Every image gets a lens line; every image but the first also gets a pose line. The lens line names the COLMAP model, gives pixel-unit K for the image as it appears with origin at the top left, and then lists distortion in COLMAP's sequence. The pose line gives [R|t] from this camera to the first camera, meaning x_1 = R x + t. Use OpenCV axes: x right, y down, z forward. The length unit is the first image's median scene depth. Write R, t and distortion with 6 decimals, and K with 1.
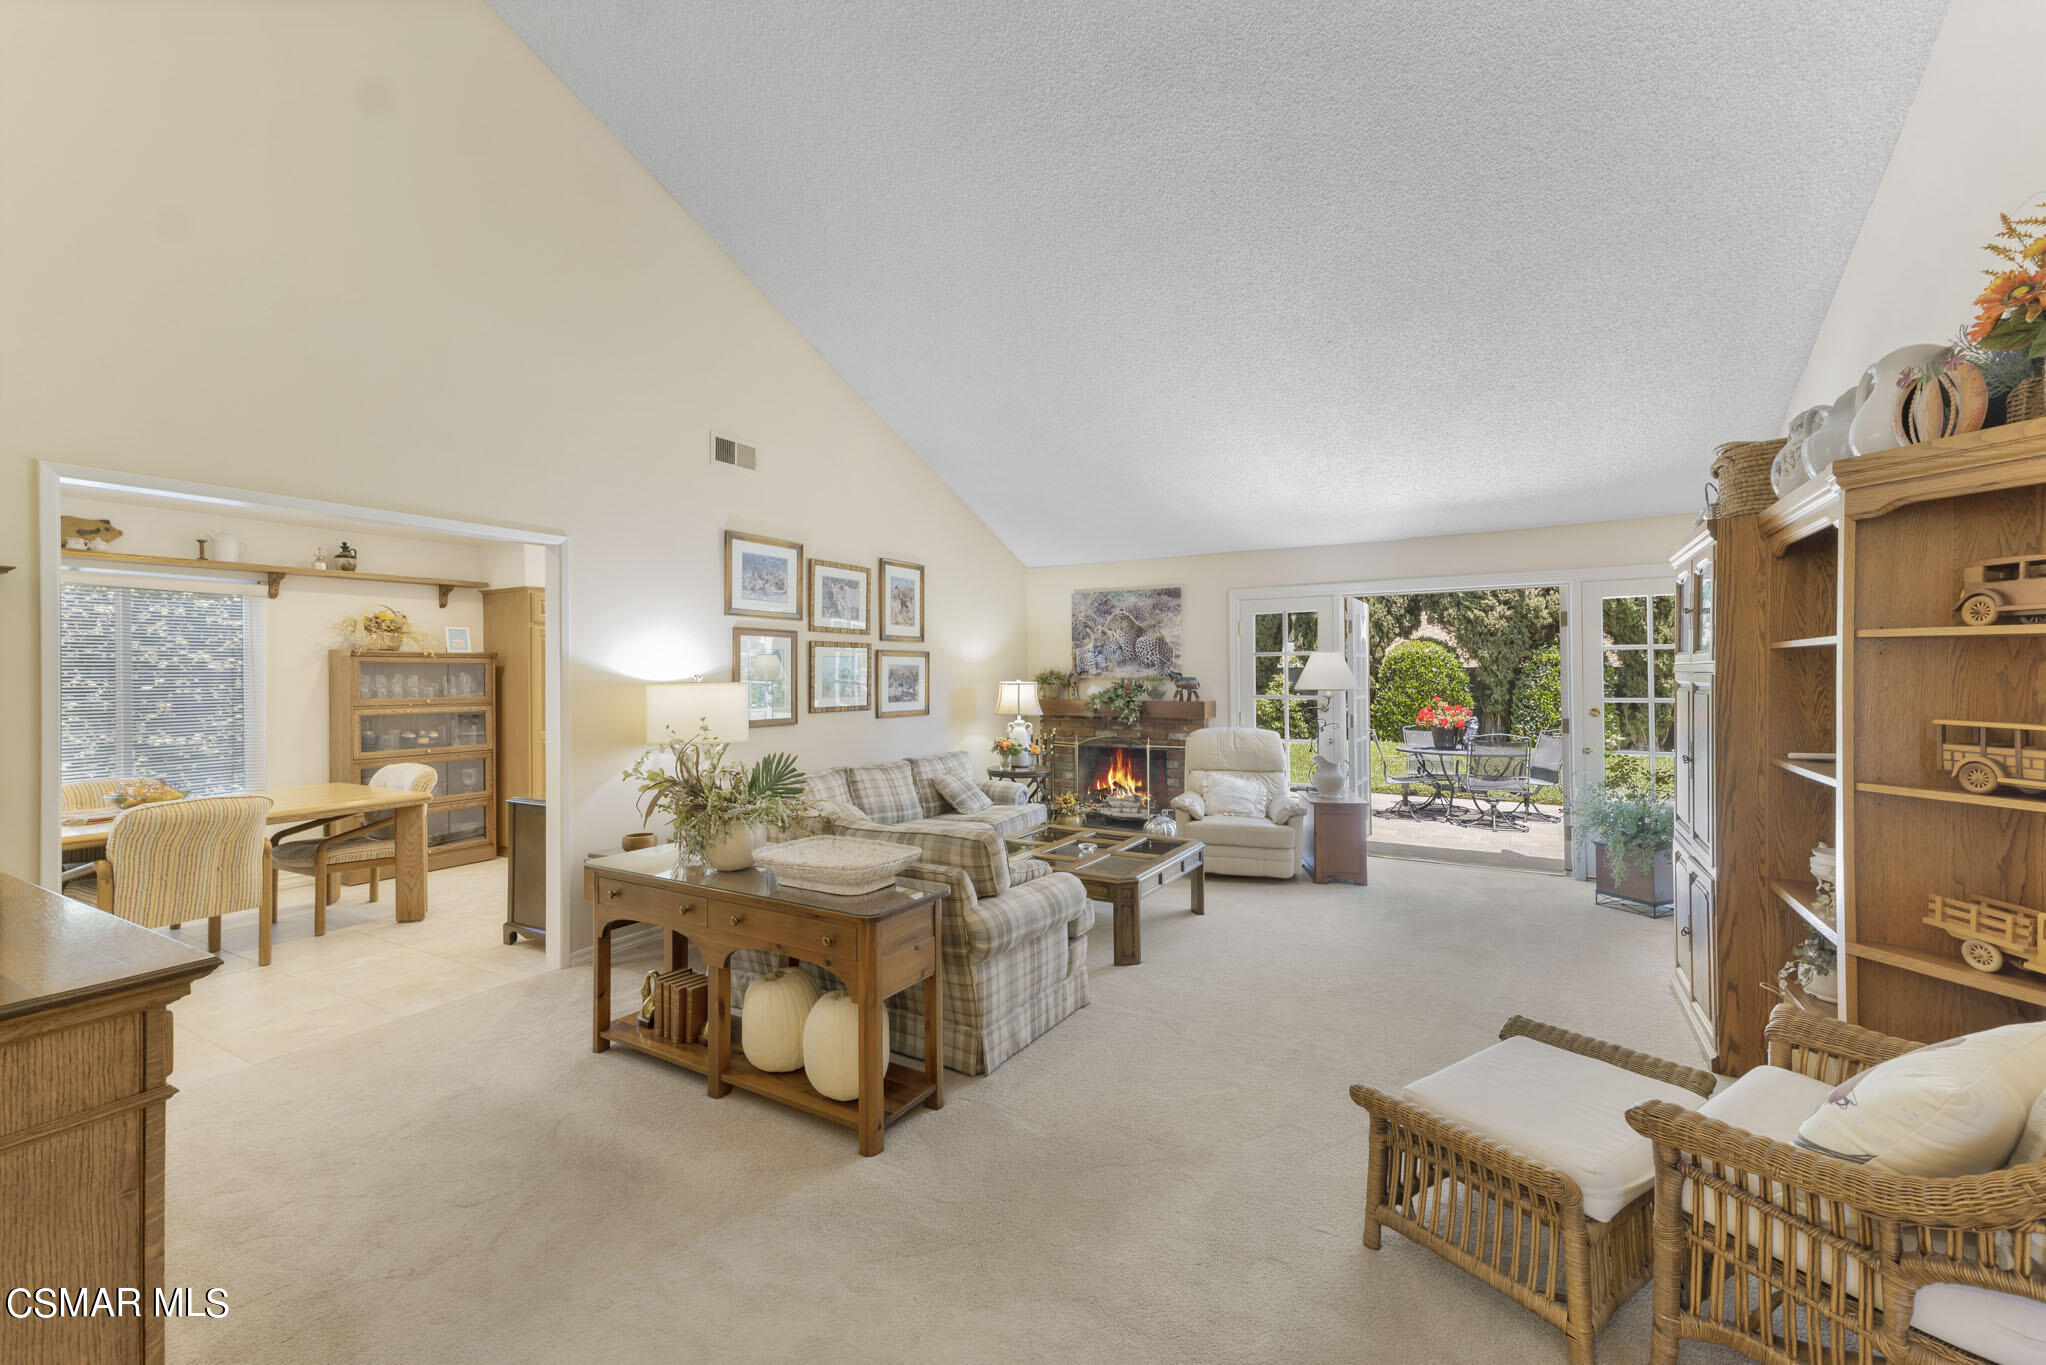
lens RADIAL K [[827.8, 0, 1017.1], [0, 827.8, 669.3], [0, 0, 1]] dist [0.029222, 0.000073]
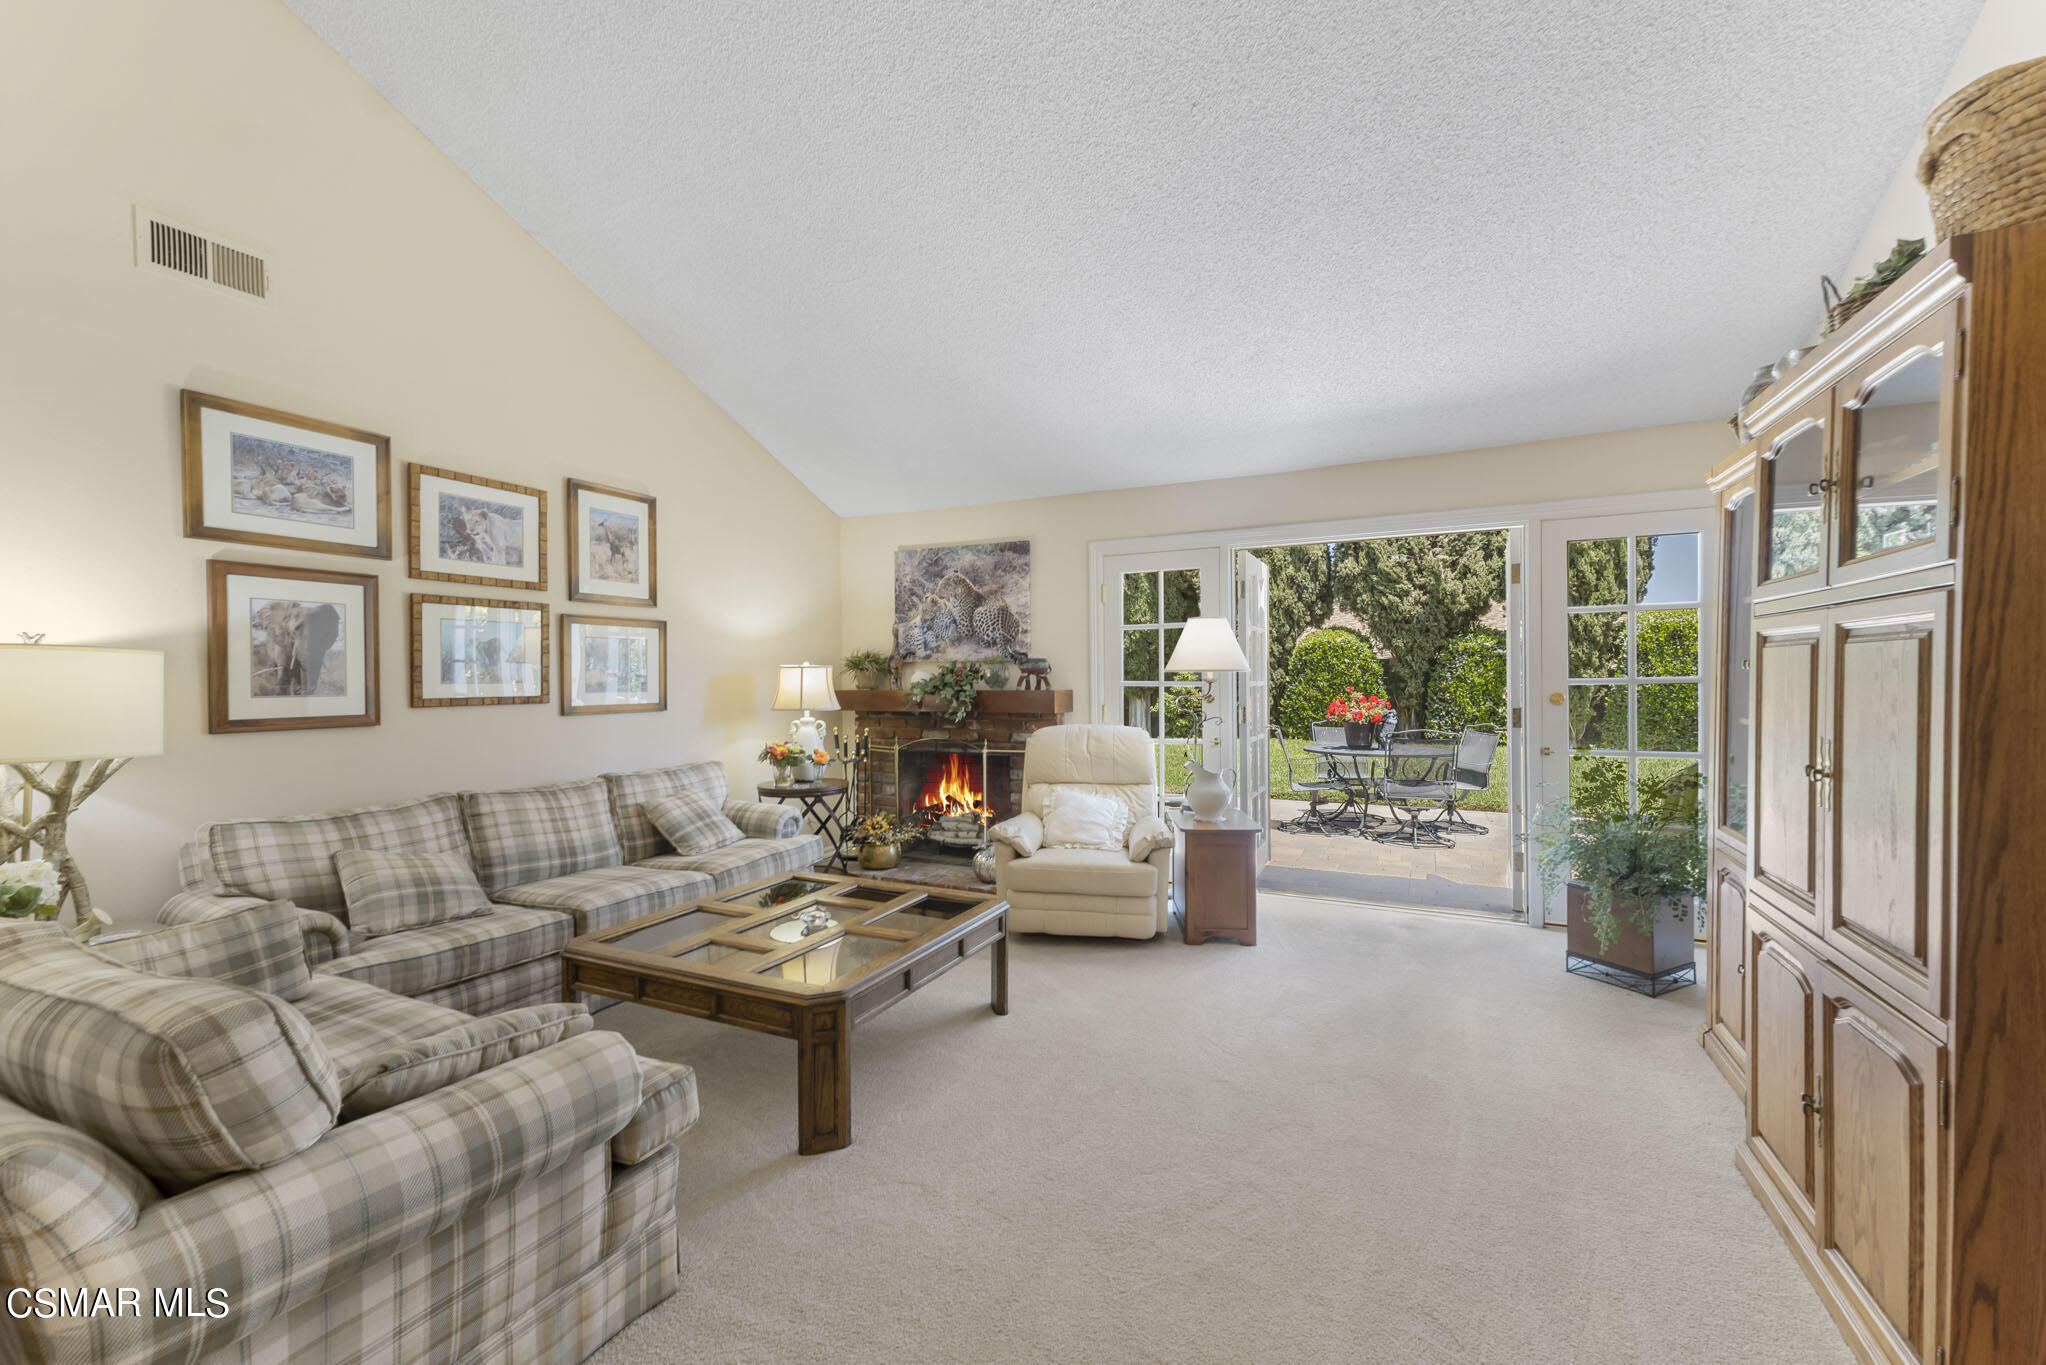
lens RADIAL K [[827.1, 0, 1027.0], [0, 827.1, 683.7], [0, 0, 1]] dist [0.031399, -0.000148]
pose [[0.995260, -0.003571, 0.097185, 0.137182], [0.001967, 0.999860, 0.016599, 0.021883], [-0.097230, -0.016330, 0.995128, 0.277971]]
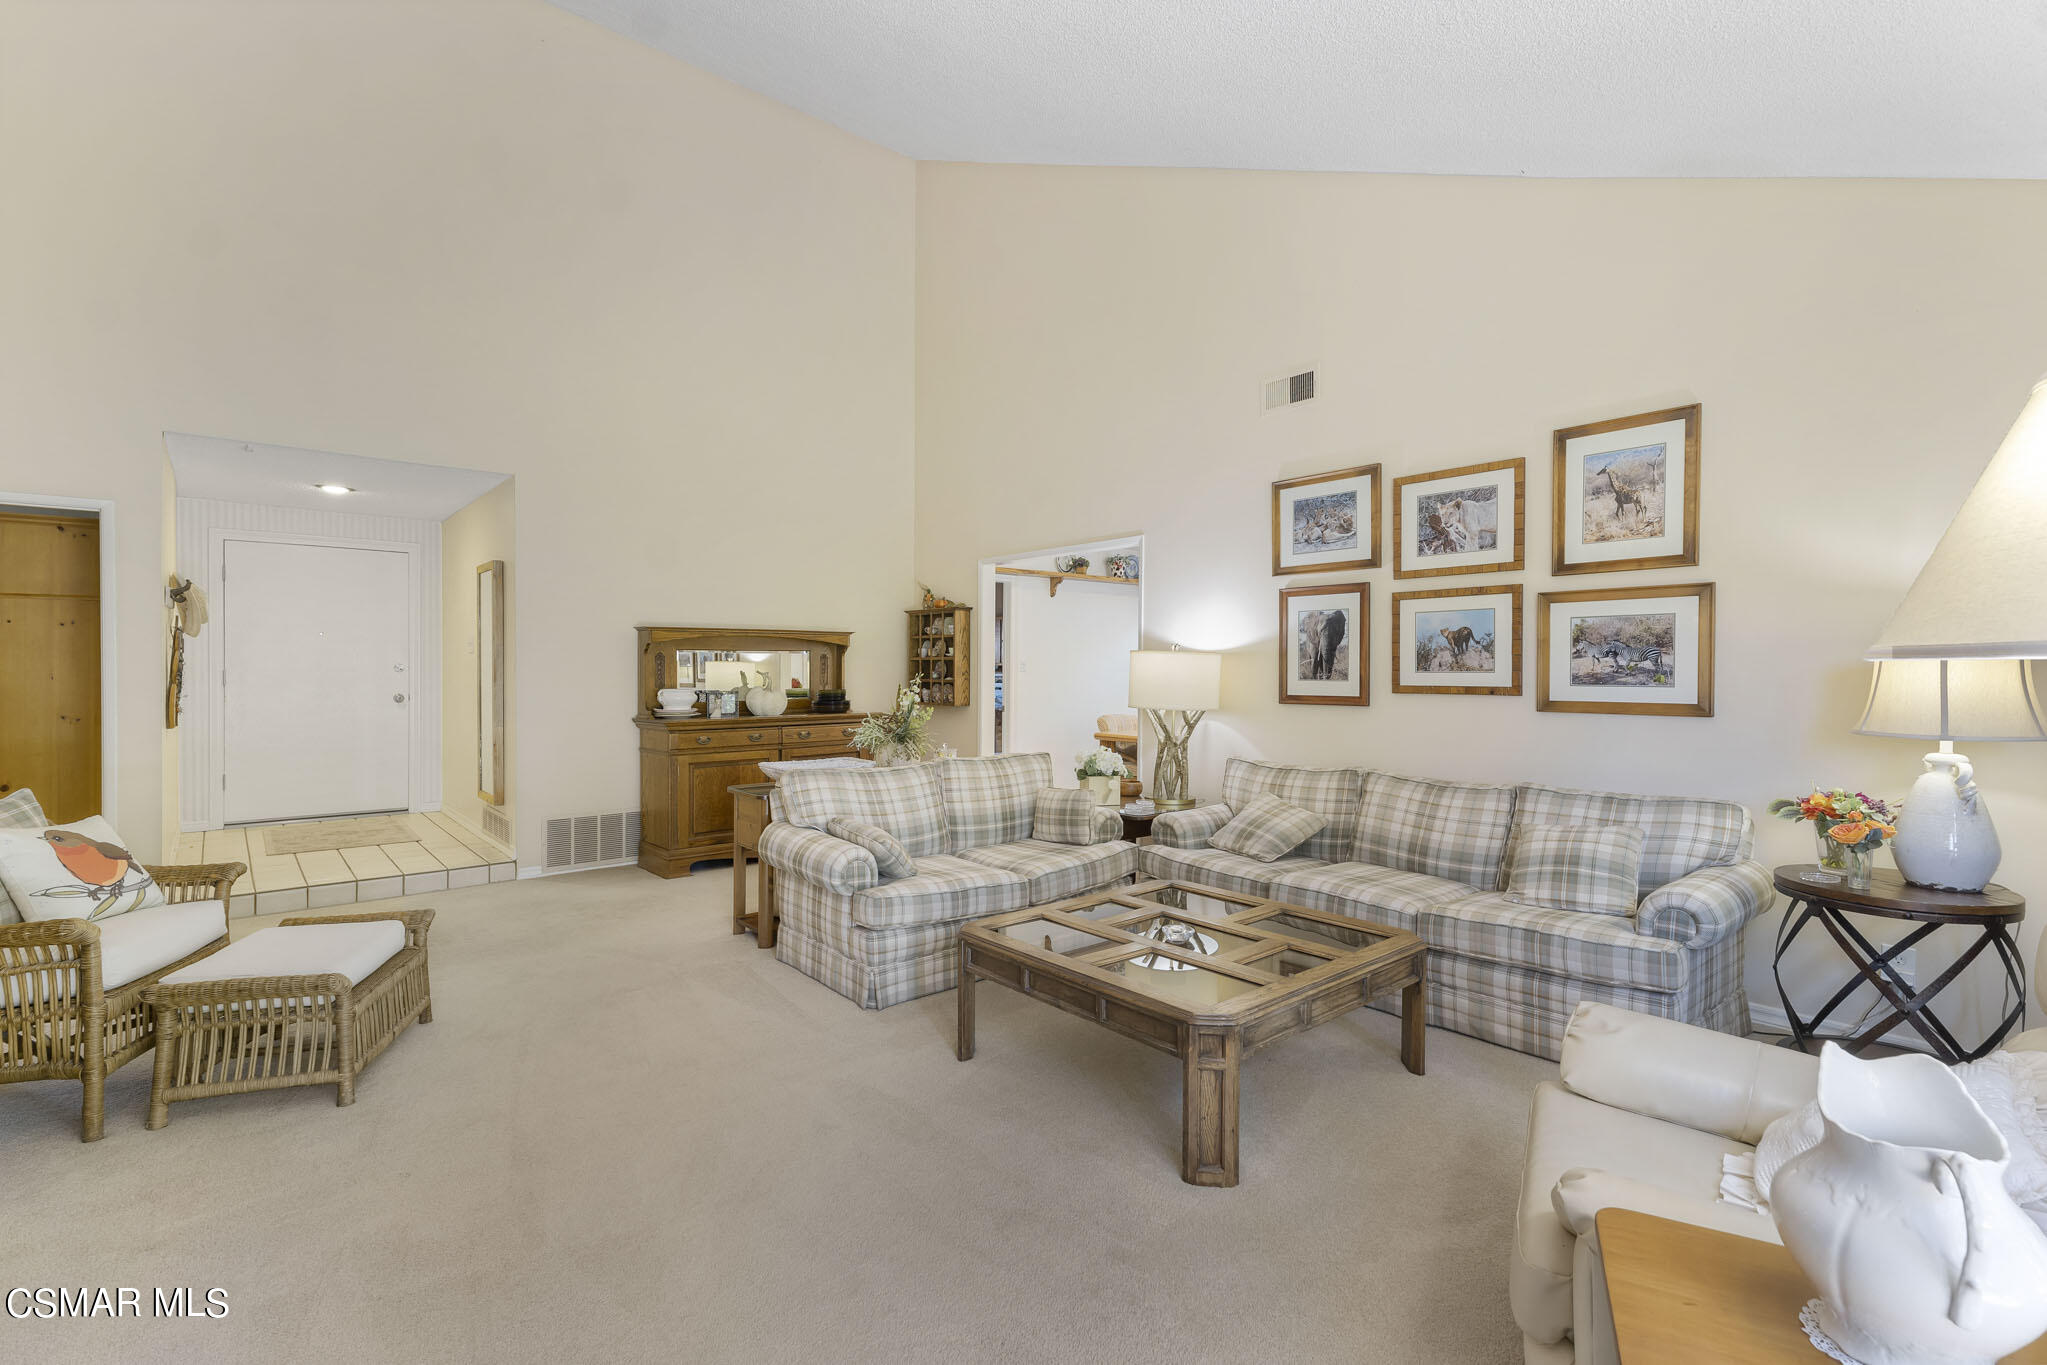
lens RADIAL K [[896.8, 0, 1023.5], [0, 896.8, 682.5], [0, 0, 1]] dist [-0.000006, 0.000041]
pose [[-0.304219, 0.011737, -0.952530, 0.524189], [0.003831, 0.999931, 0.011098, 0.029755], [0.952594, -0.000273, -0.304243, 0.821675]]
